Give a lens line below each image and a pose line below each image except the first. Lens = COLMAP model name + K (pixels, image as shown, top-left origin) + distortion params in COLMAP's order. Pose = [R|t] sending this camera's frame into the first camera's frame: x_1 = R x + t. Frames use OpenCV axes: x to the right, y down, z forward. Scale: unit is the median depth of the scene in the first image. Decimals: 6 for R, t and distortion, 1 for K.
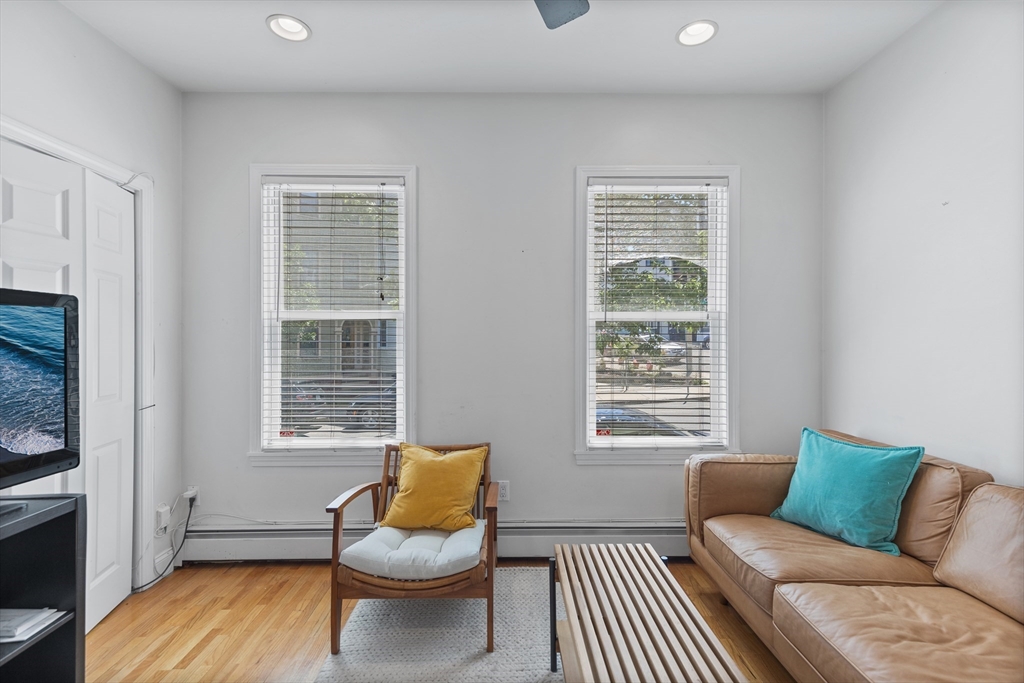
lens RADIAL K [[462.3, 0, 515.8], [0, 462.3, 339.4], [0, 0, 1]] dist [0.006860, -0.002412]
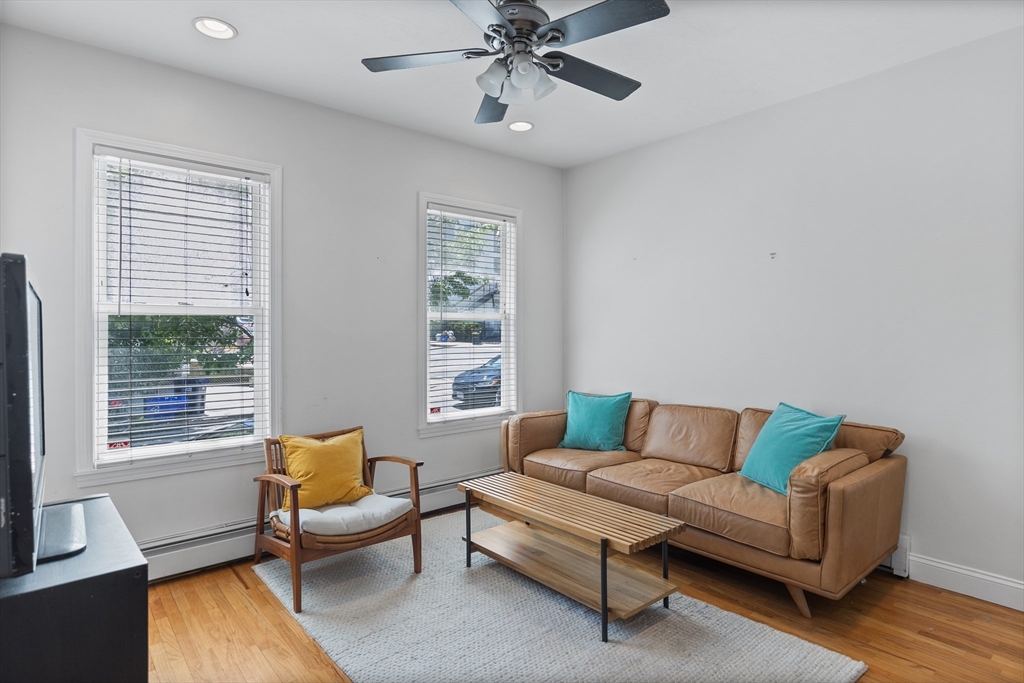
lens RADIAL K [[548.4, 0, 509.0], [0, 548.4, 335.9], [0, 0, 1]] dist [-0.004972, -0.001506]
pose [[0.775688, -0.006886, 0.631079, -0.730717], [0.002637, 0.999967, 0.007670, -0.008741], [-0.631111, -0.004285, 0.775680, -0.320665]]
